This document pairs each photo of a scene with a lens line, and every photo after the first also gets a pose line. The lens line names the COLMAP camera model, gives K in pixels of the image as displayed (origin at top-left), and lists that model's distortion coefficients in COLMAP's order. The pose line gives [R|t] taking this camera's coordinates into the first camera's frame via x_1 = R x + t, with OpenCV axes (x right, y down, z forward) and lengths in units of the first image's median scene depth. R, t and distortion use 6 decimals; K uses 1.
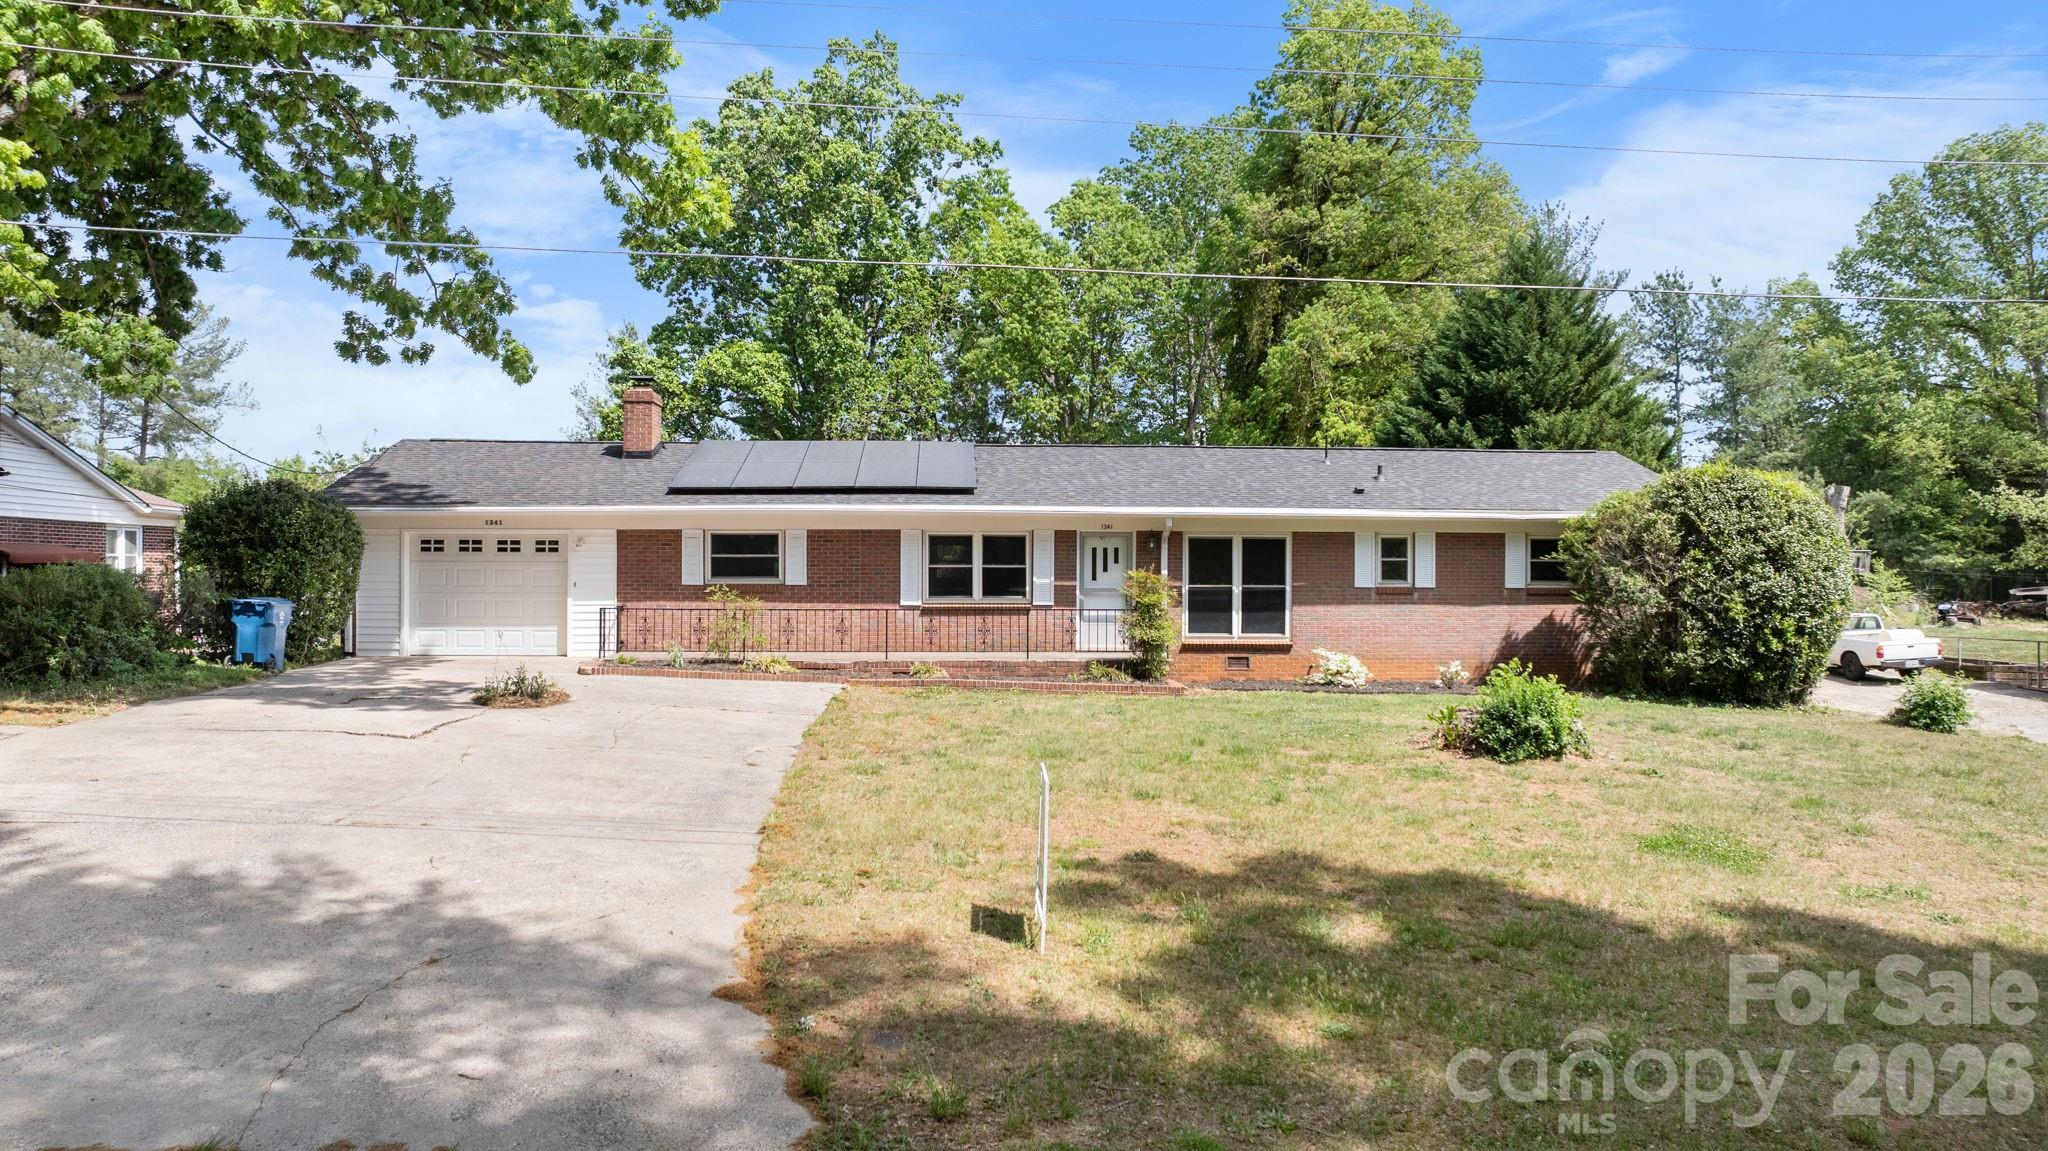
lens RADIAL K [[1433.8, 0, 1024.0], [0, 1433.8, 575.5], [0, 0, 1]] dist [-0.011239, -0.001833]
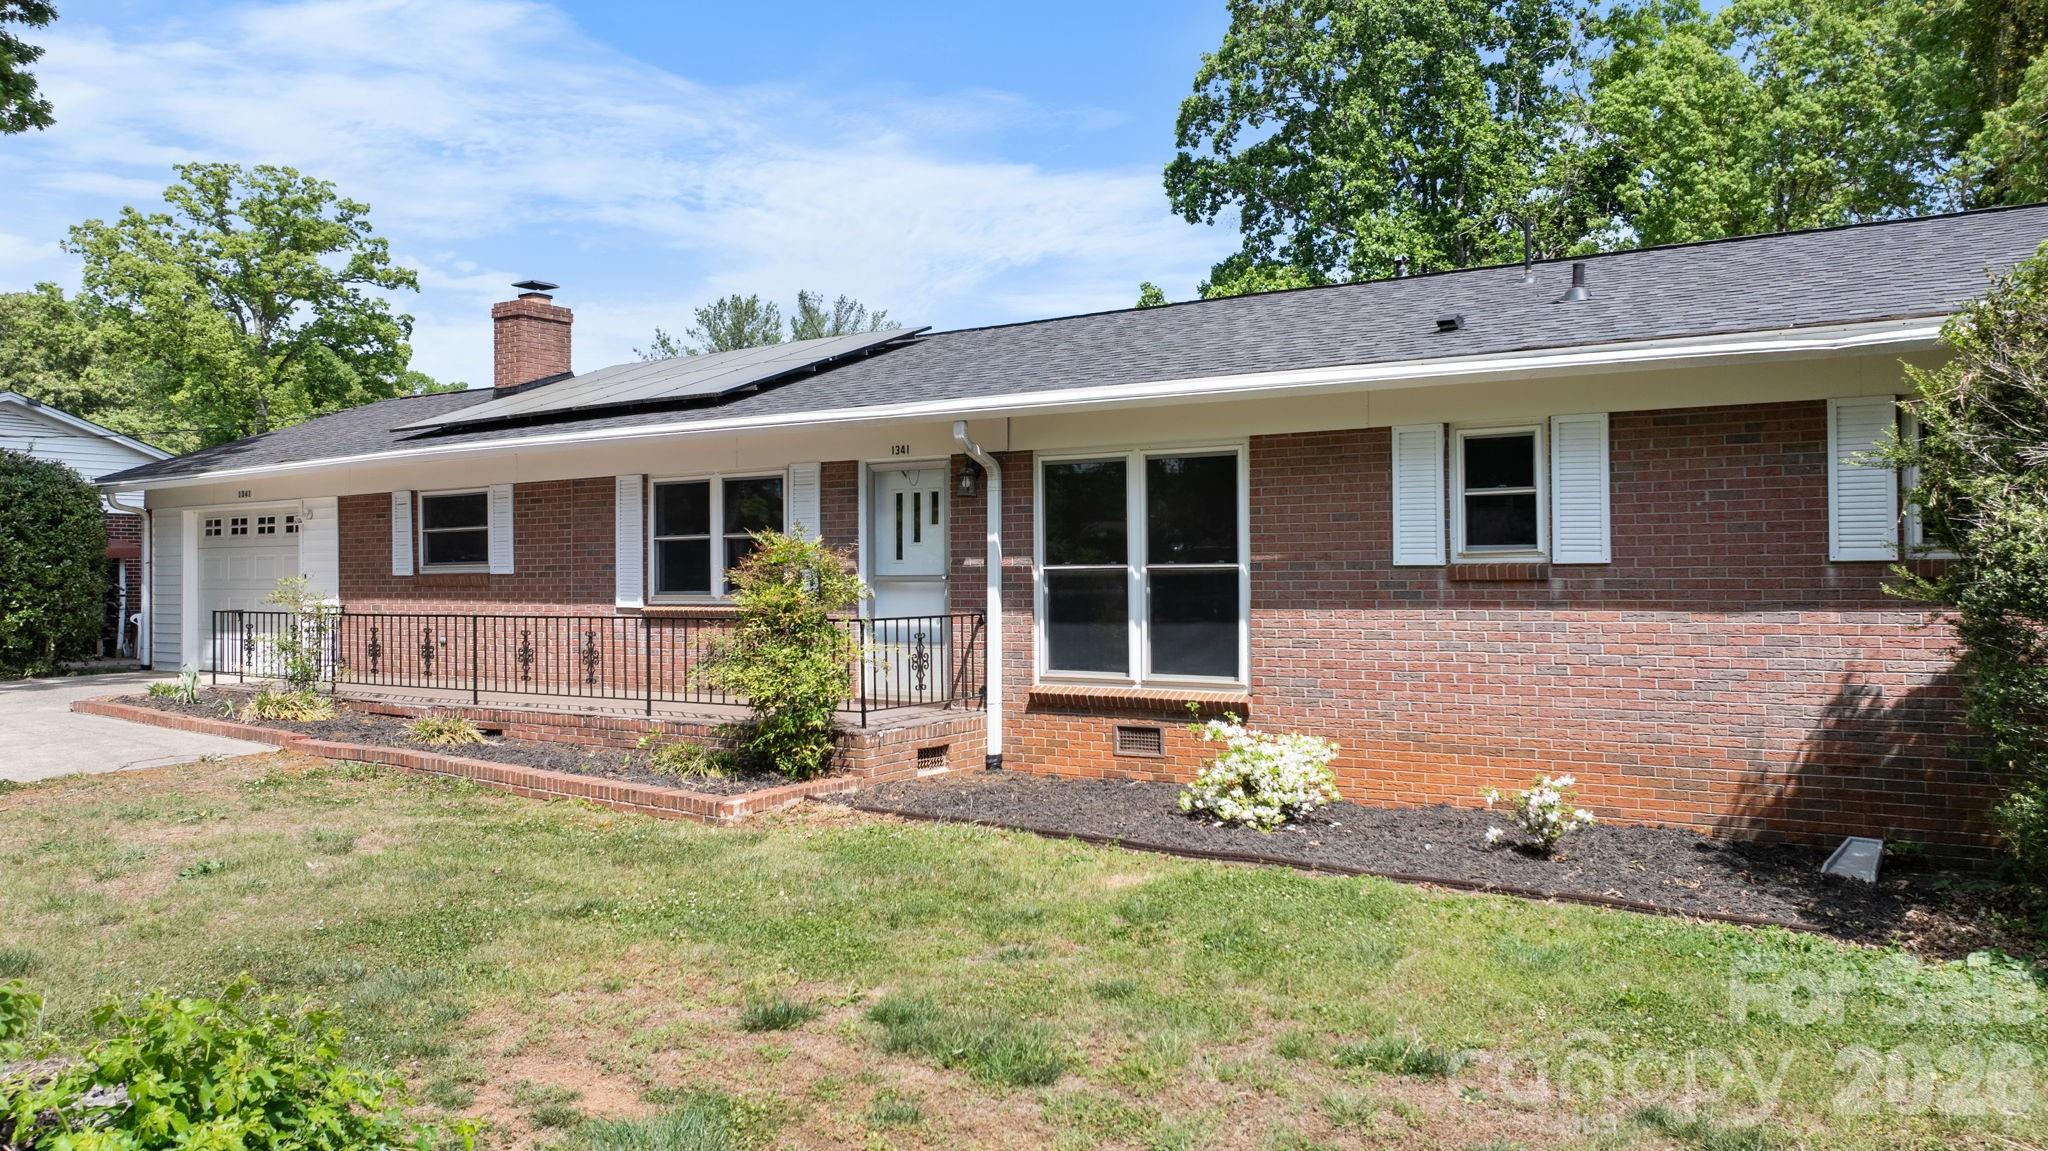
lens RADIAL K [[1472.3, 0, 1025.0], [0, 1472.3, 550.4], [0, 0, 1]] dist [-0.014798, -0.003270]
pose [[0.803720, -0.020159, -0.594666, 0.395573], [0.012146, 0.999773, -0.017477, 0.010116], [0.594883, 0.006824, 0.803783, 0.619708]]
